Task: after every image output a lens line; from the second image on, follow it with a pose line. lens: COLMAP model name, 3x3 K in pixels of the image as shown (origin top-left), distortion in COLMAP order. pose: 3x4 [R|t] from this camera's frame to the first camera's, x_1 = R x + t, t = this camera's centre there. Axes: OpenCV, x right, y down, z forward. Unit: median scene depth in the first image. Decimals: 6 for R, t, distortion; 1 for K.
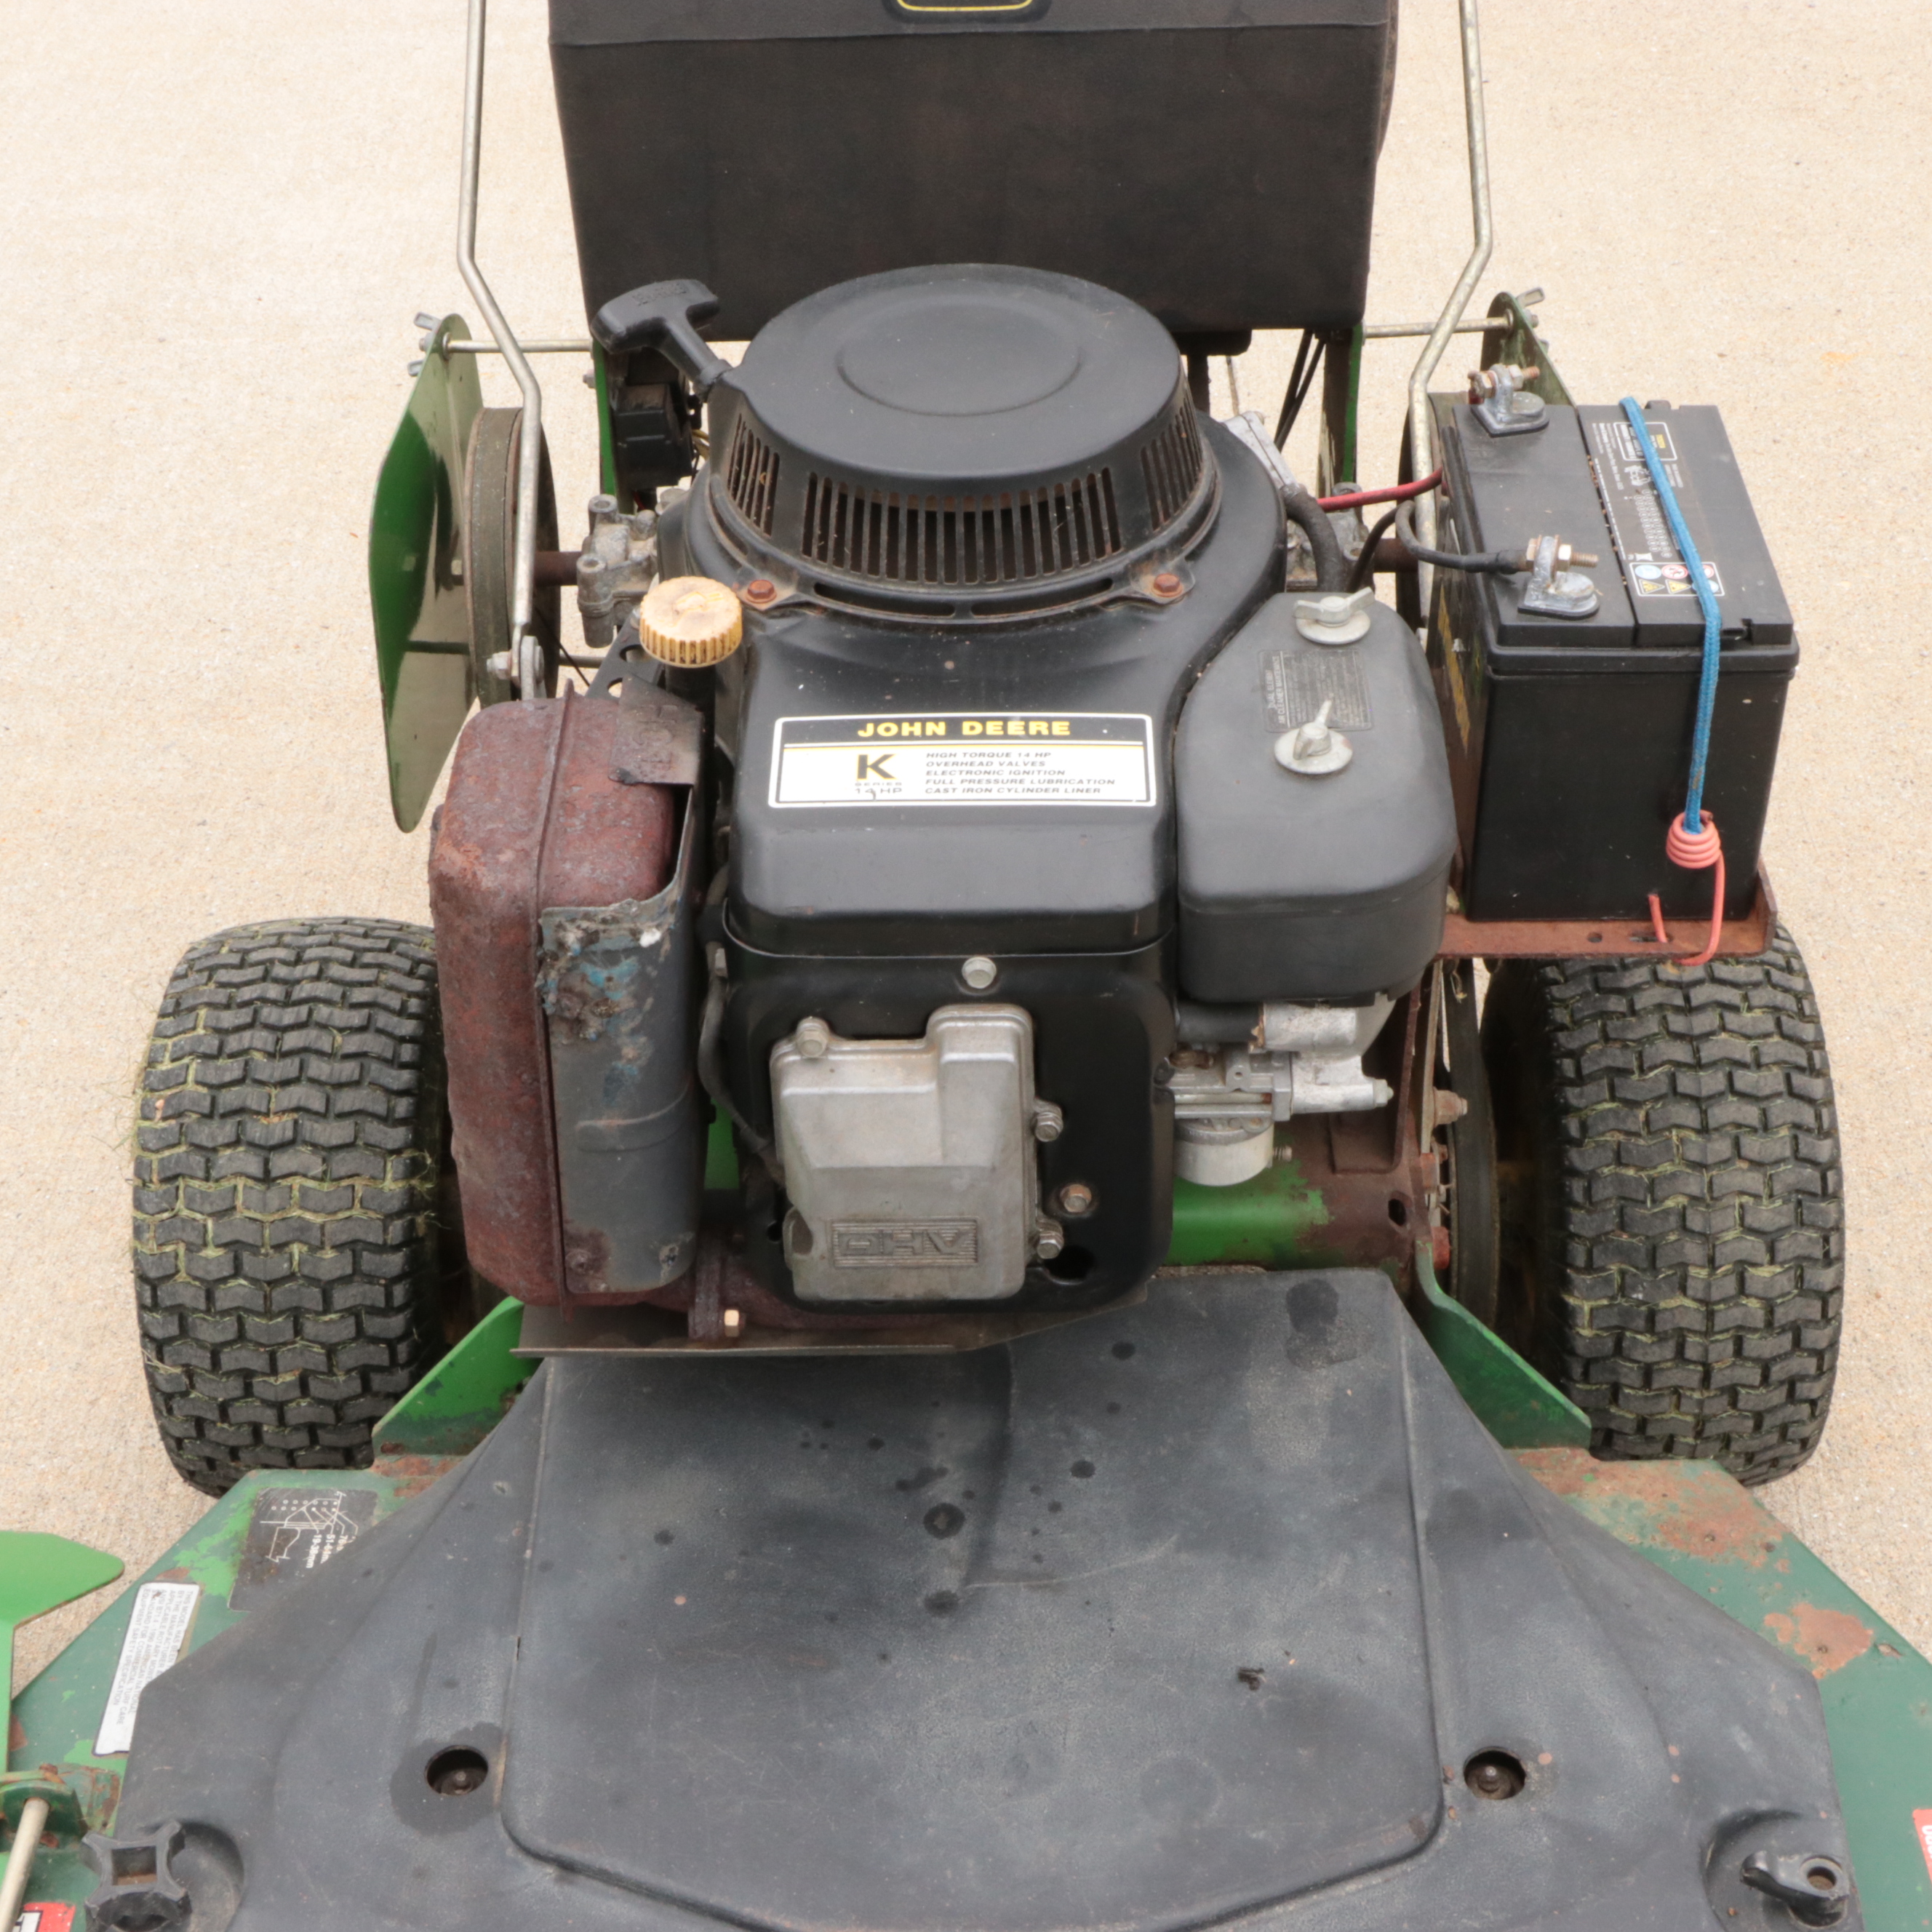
lens RADIAL K [[3170.2, 0, 966.0], [0, 3170.2, 966.0], [0, 0, 1]] dist [-0.157427, 0.018682]
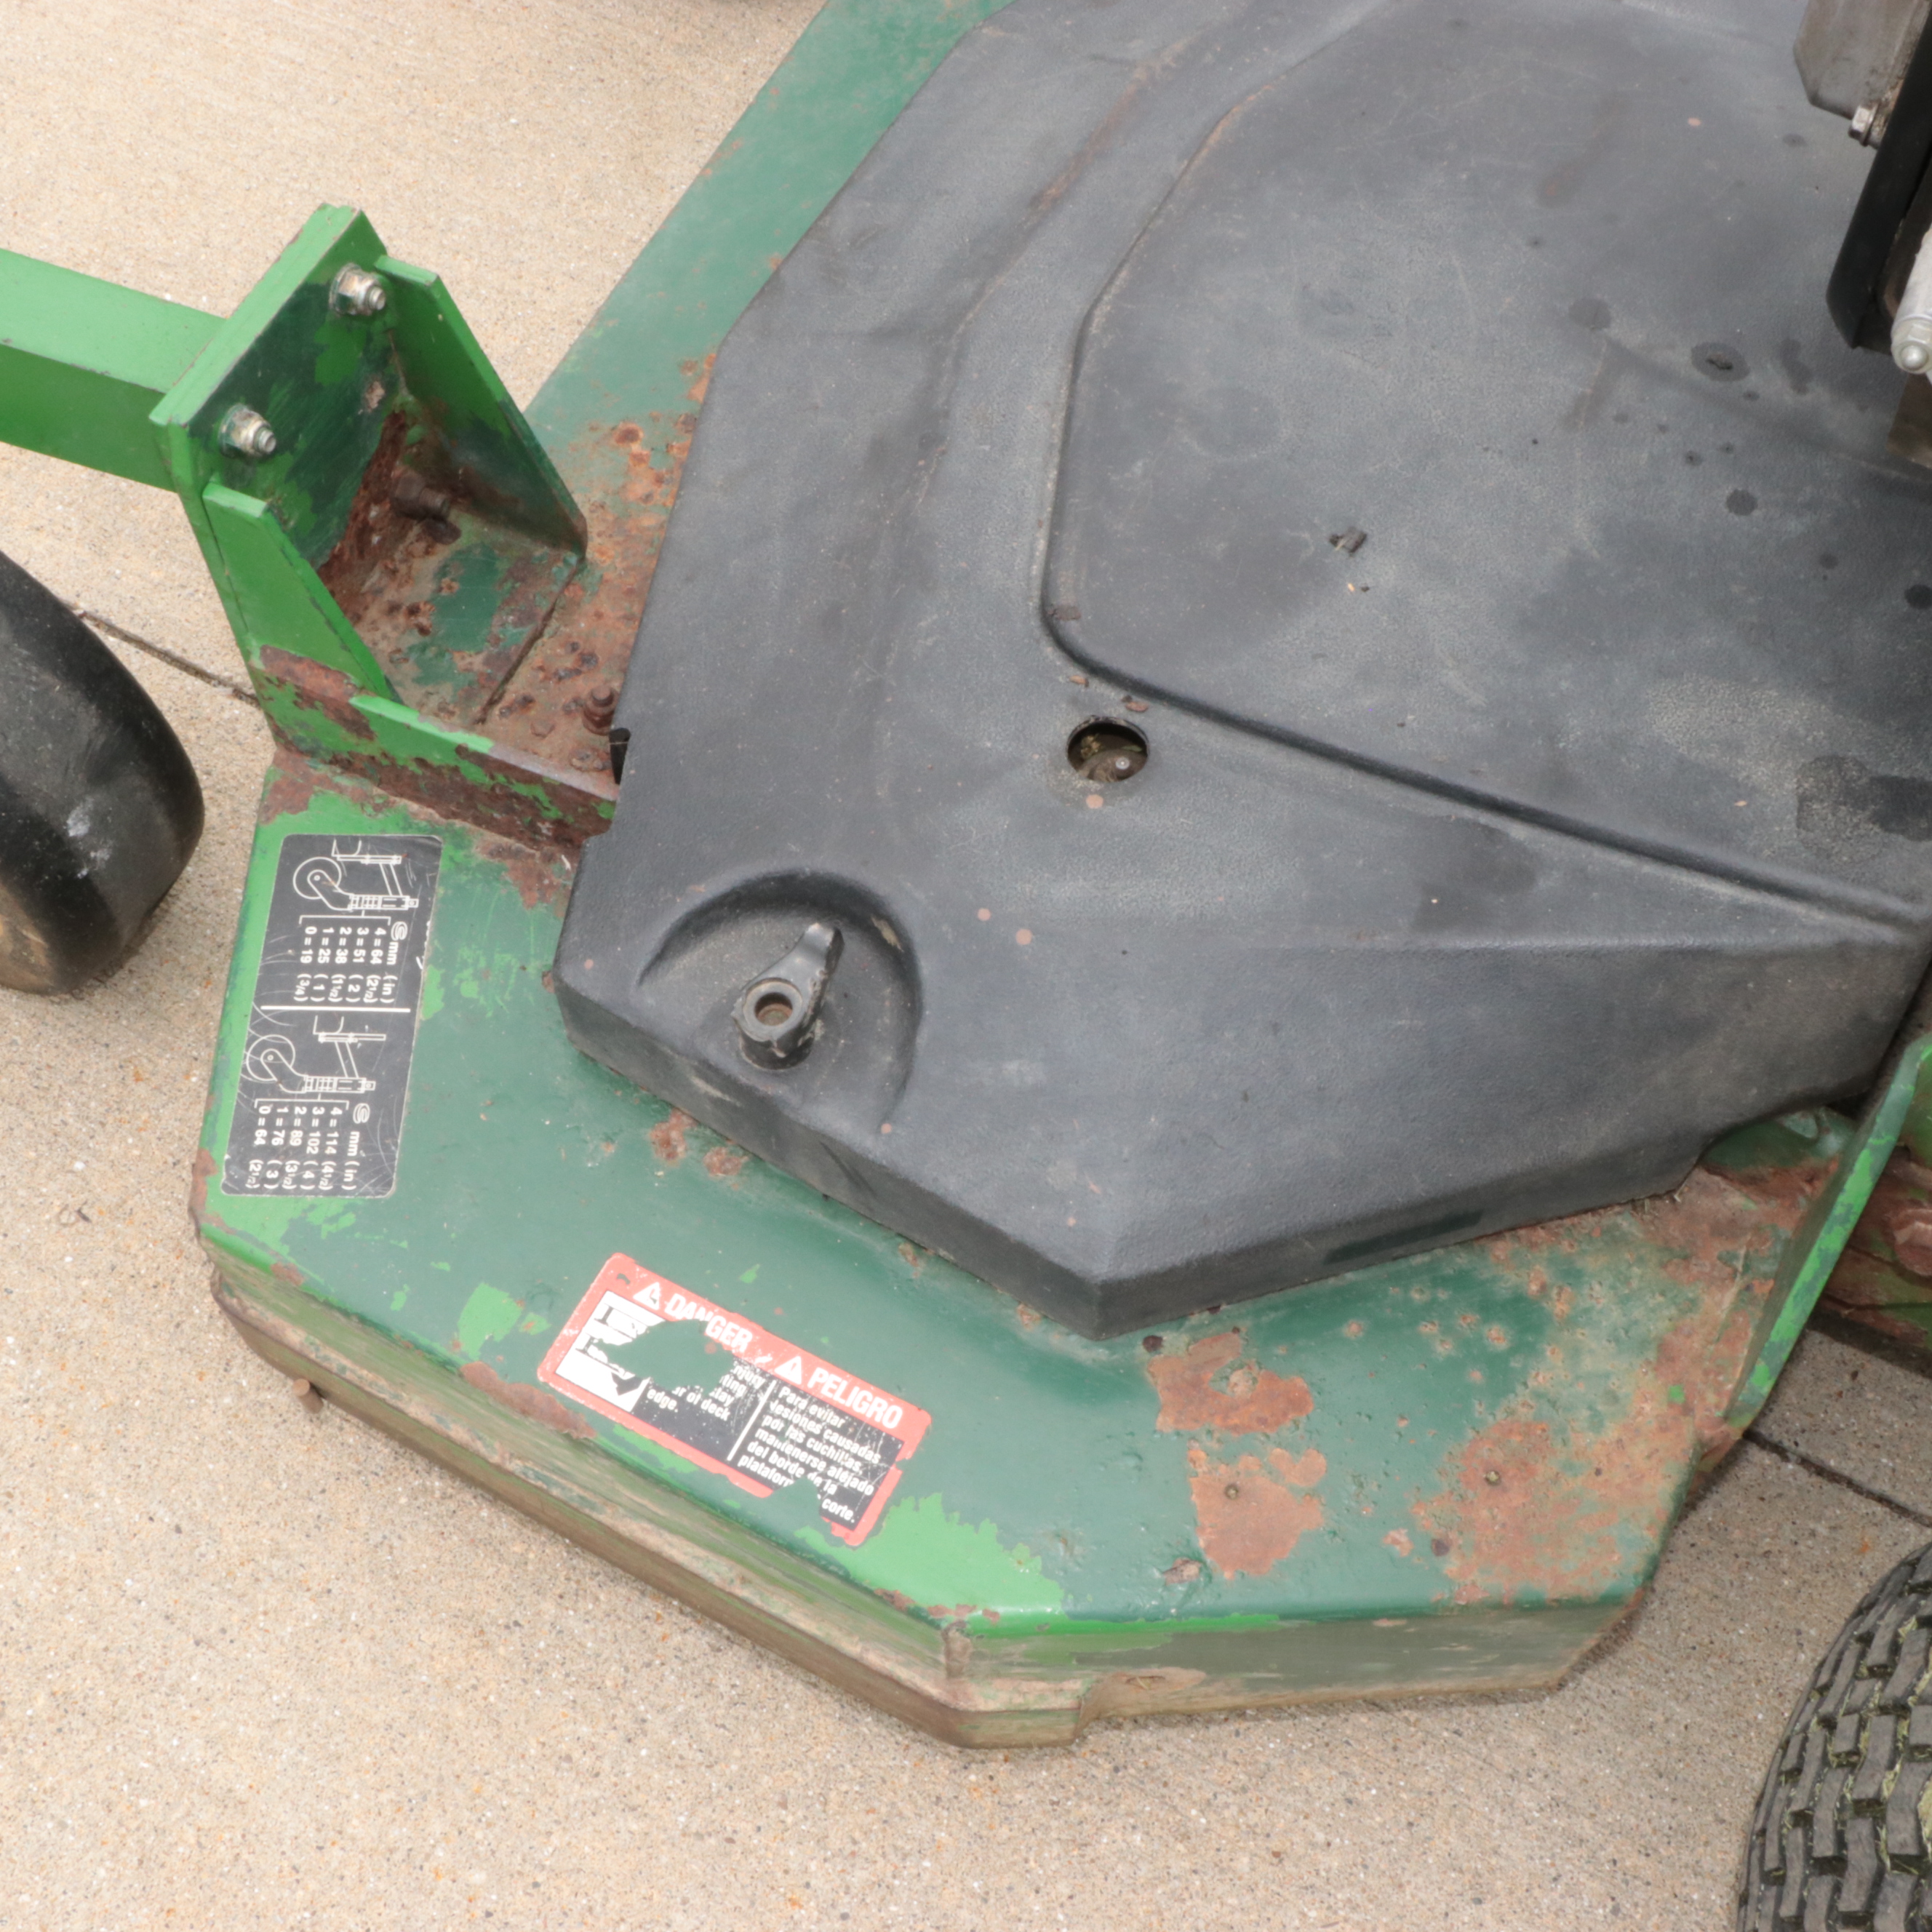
lens RADIAL K [[2374.8, 0, 966.0], [0, 2374.8, 966.0], [0, 0, 1]] dist [-0.166115, 0.122961]
pose [[-0.462922, 0.788701, -0.404542, 0.439406], [-0.508700, 0.137363, 0.849915, -0.202822], [0.725898, 0.599235, 0.337624, 0.763201]]
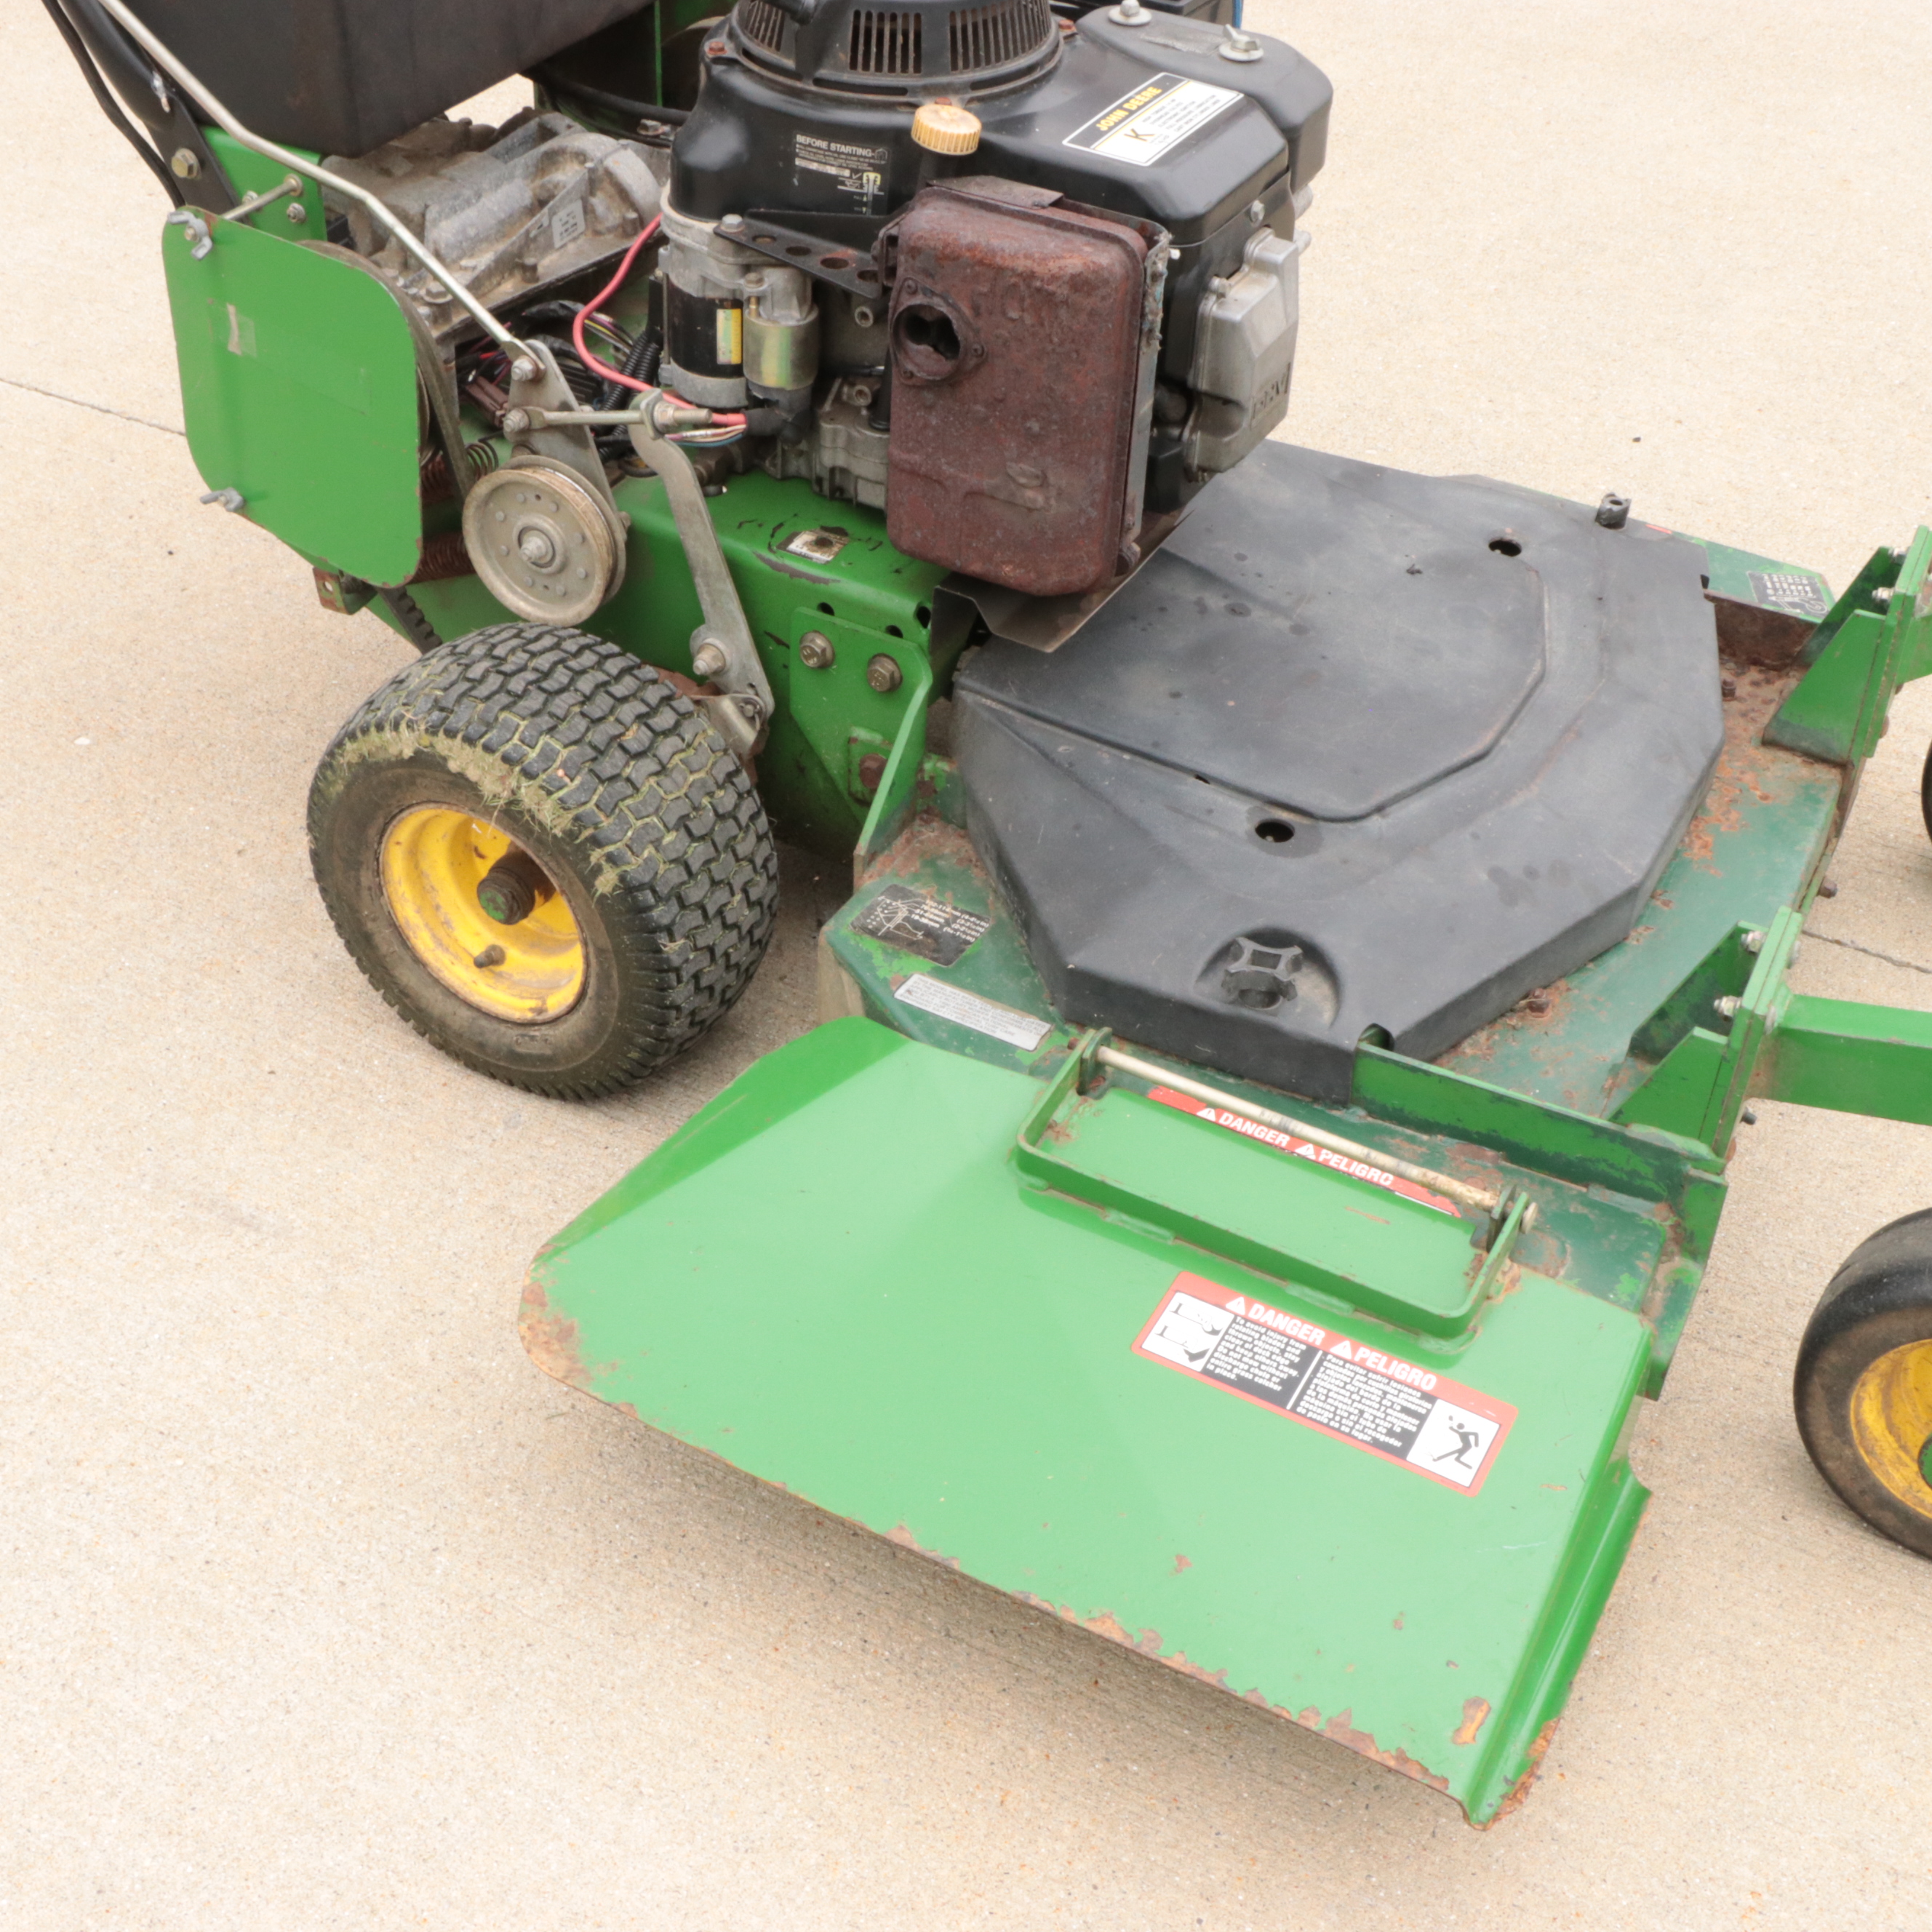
lens RADIAL K [[2685.7, 0, 966.0], [0, 2685.7, 966.0], [0, 0, 1]] dist [-0.054005, -0.083026]
pose [[0.478901, -0.526772, 0.702258, -1.143561], [0.507640, 0.818819, 0.268024, -0.114552], [-0.716210, 0.228137, 0.659543, 0.236622]]
